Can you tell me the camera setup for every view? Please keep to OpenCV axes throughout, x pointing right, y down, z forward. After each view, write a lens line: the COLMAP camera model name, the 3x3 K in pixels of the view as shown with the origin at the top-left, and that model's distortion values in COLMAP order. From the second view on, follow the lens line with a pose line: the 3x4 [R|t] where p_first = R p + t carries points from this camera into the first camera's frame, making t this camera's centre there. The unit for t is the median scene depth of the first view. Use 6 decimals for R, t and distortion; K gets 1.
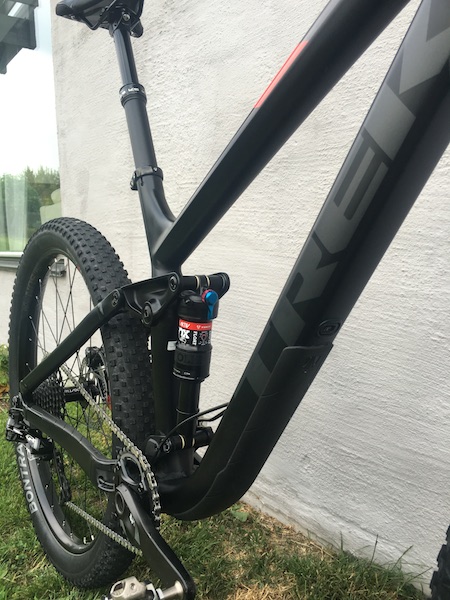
lens RADIAL K [[515.4, 0, 225.0], [0, 515.4, 300.0], [0, 0, 1]] dist [0.073676, -0.103072]
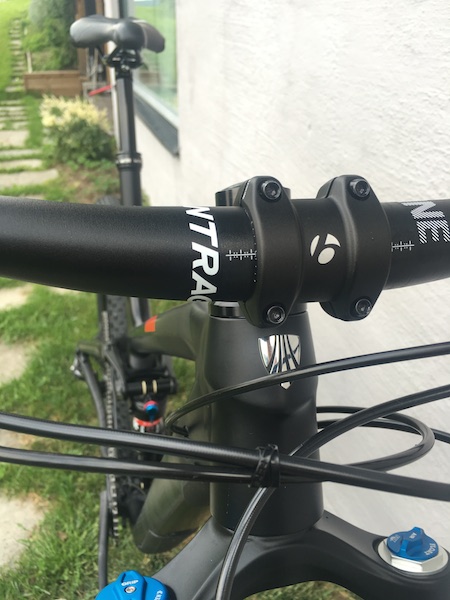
lens RADIAL K [[527.1, 0, 225.0], [0, 527.1, 300.0], [0, 0, 1]] dist [0.060223, -0.119080]
pose [[0.941751, 0.188673, -0.278401, 0.247329], [-0.069590, 0.919218, 0.387551, -0.422285], [0.329031, -0.345603, 0.878804, 0.069049]]
